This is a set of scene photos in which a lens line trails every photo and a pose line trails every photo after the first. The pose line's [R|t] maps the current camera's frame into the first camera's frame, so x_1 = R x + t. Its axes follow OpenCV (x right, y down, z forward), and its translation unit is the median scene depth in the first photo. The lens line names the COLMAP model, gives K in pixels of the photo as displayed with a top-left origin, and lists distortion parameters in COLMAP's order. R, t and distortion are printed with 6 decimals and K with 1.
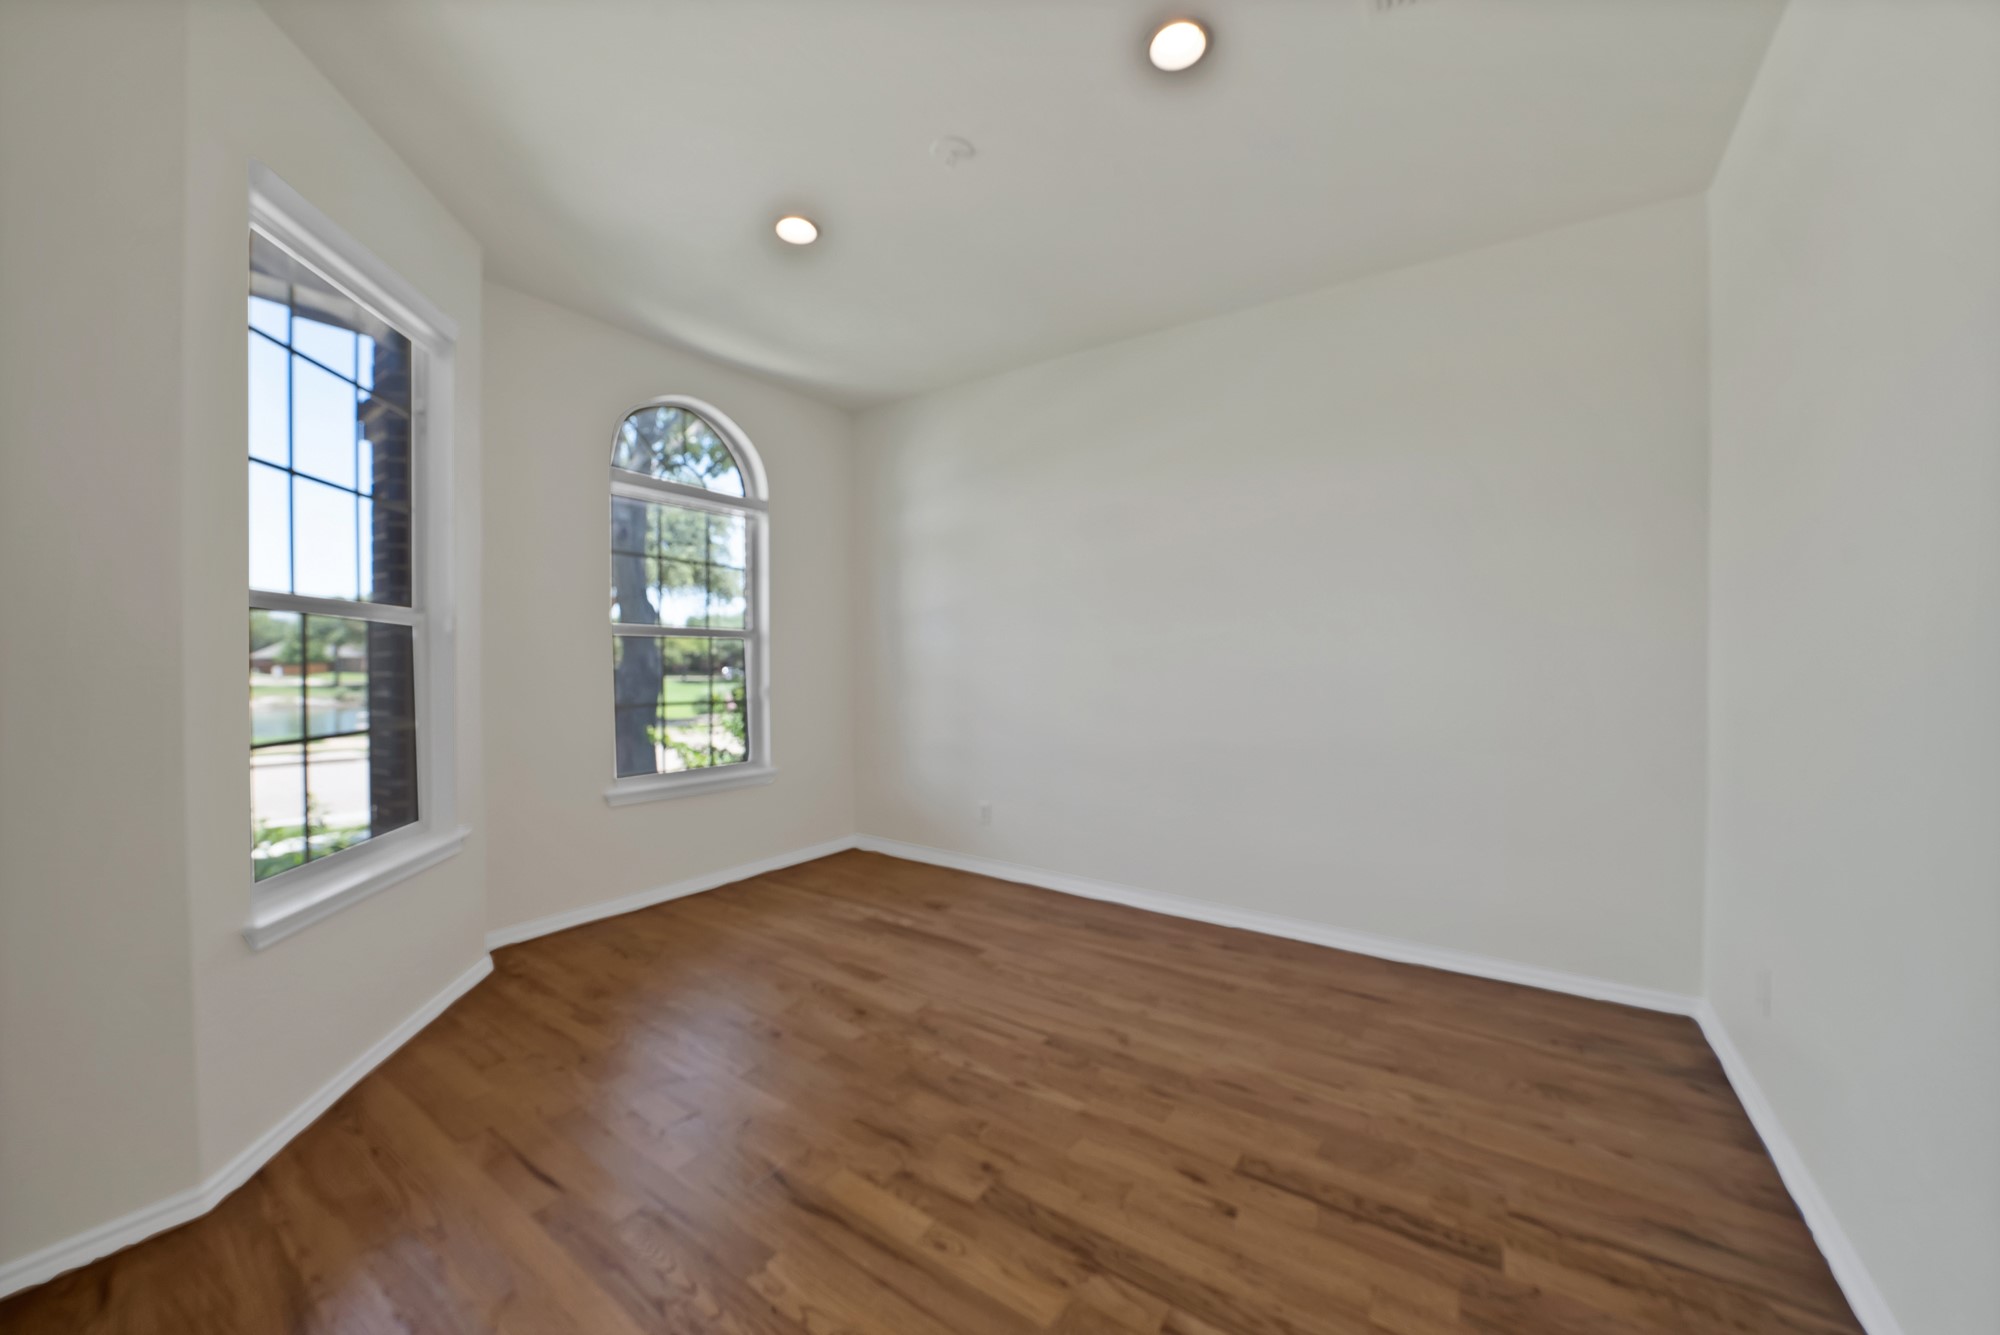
lens RADIAL K [[736.7, 0, 1015.7], [0, 736.7, 677.9], [0, 0, 1]] dist [-0.026968, 0.003386]
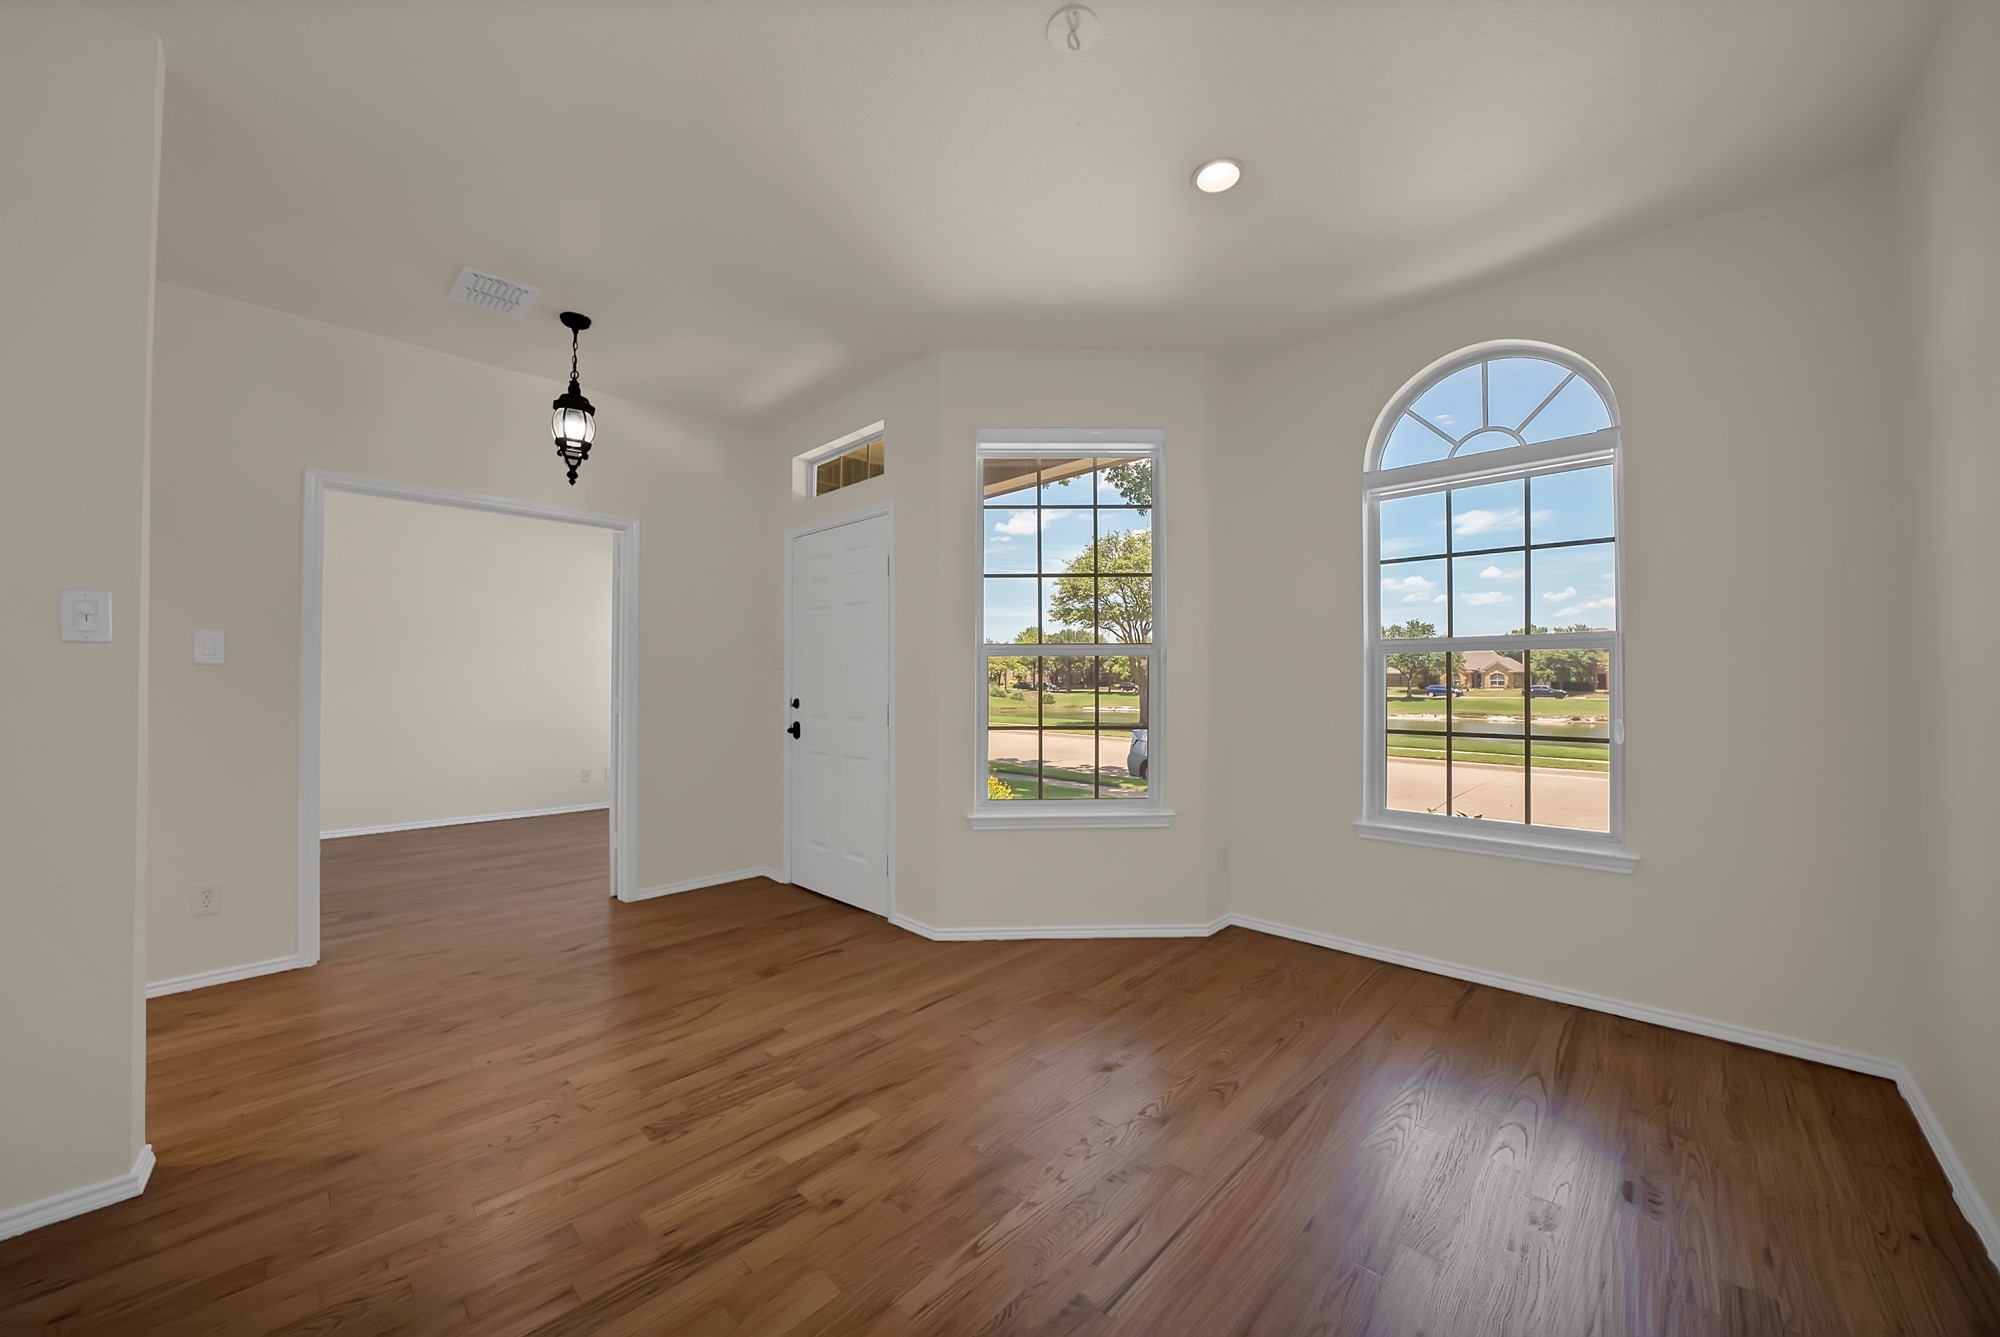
lens RADIAL K [[718.9, 0, 972.6], [0, 718.9, 679.9], [0, 0, 1]] dist [-0.027836, 0.000008]
pose [[-0.194682, -0.005492, -0.980851, 0.615237], [-0.019383, 0.999811, -0.001751, -0.019822], [0.980675, 0.018671, -0.194751, 0.971911]]
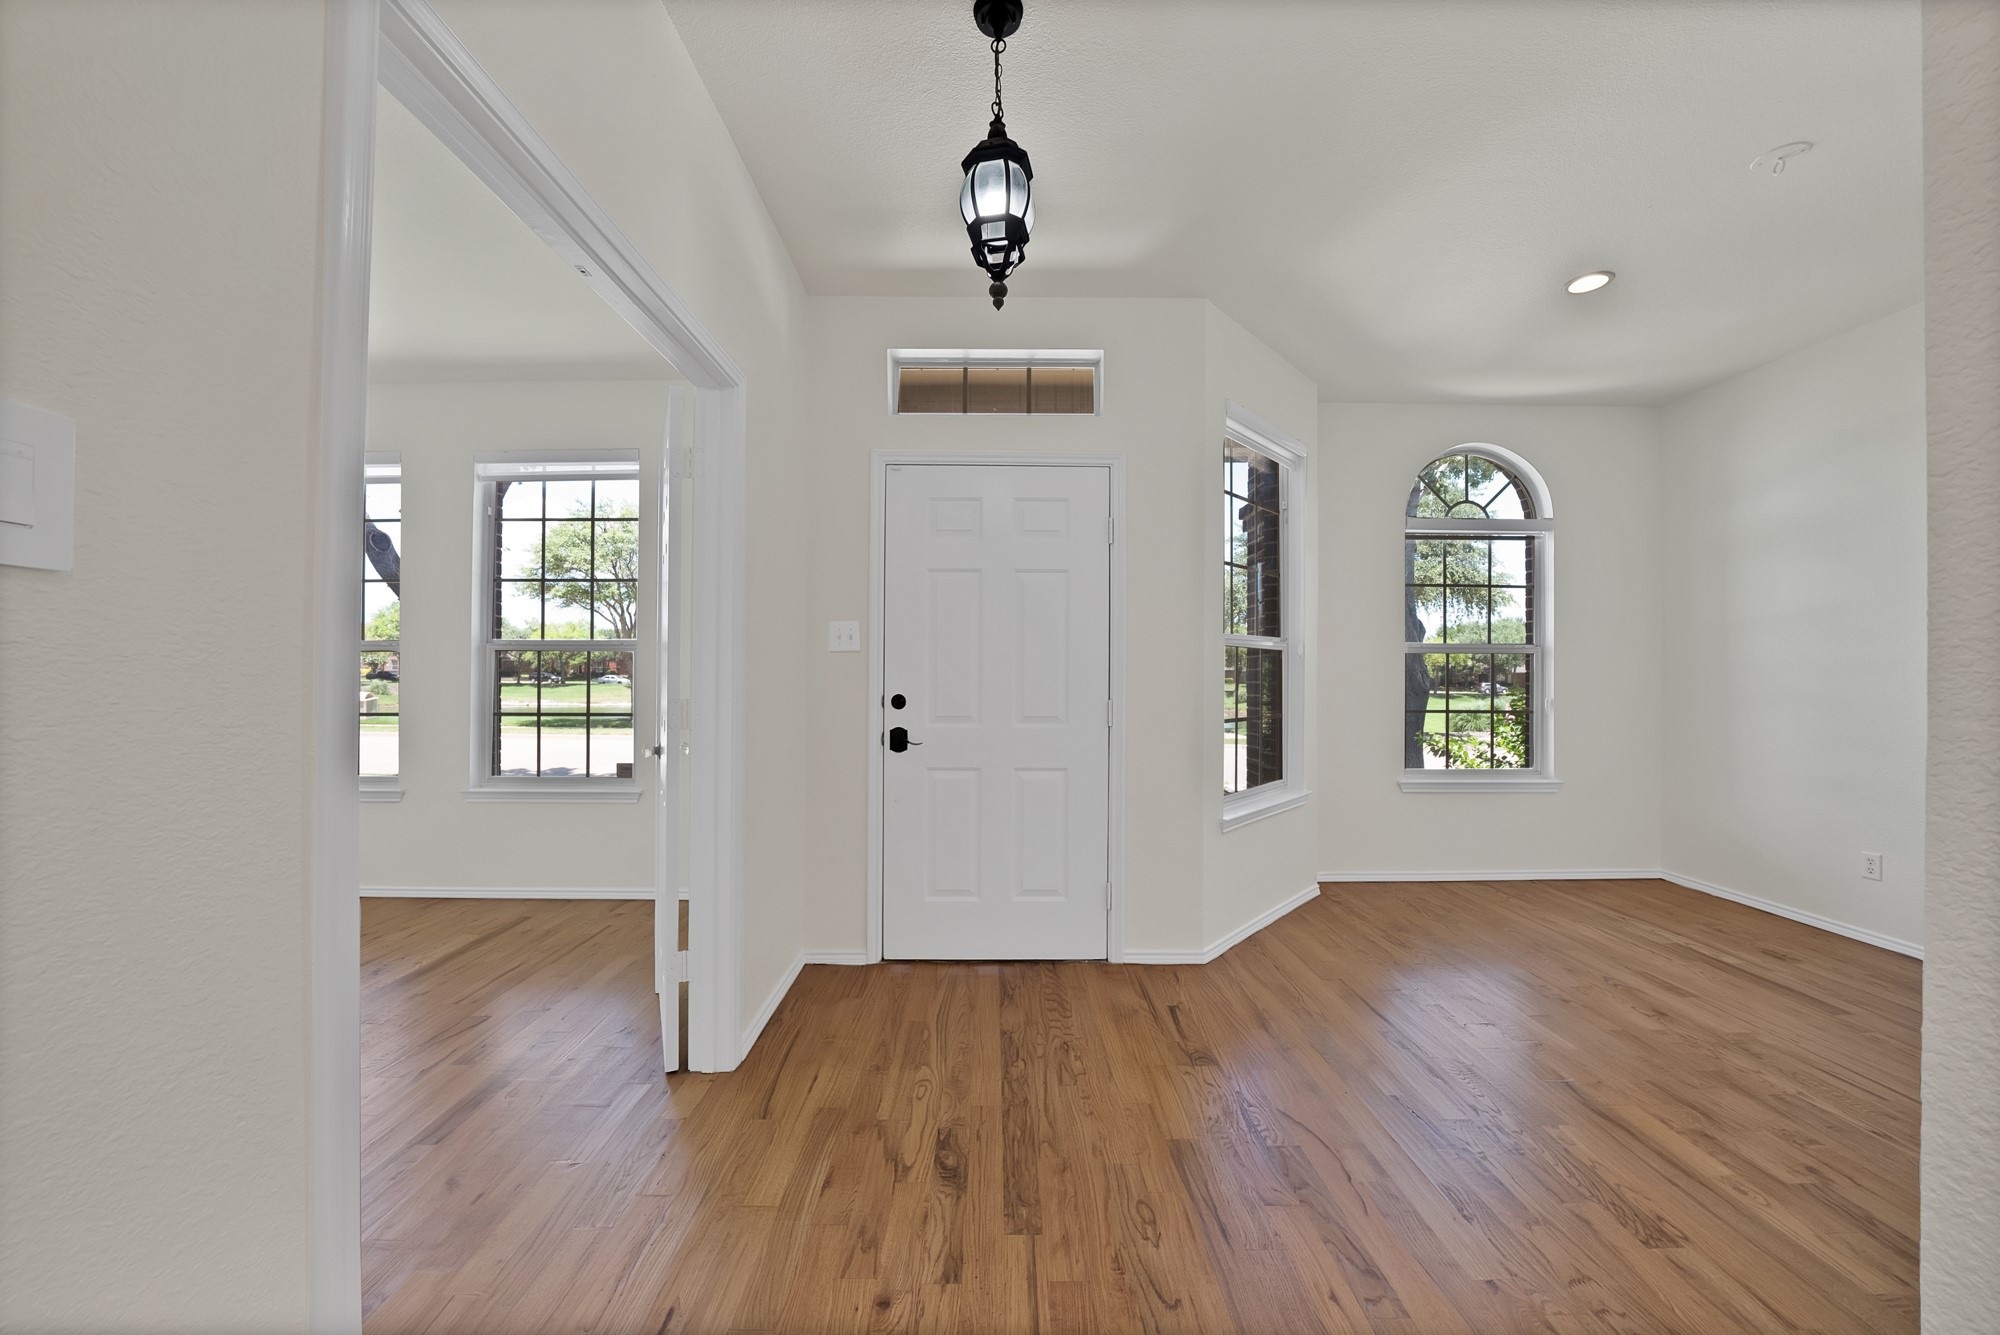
lens RADIAL K [[728.5, 0, 991.6], [0, 728.5, 673.1], [0, 0, 1]] dist [-0.024554, 0.002479]
pose [[0.561394, -0.001027, -0.827548, 0.092247], [-0.020040, 0.999689, -0.014836, 0.010528], [0.827306, 0.024913, 0.561199, -0.371917]]
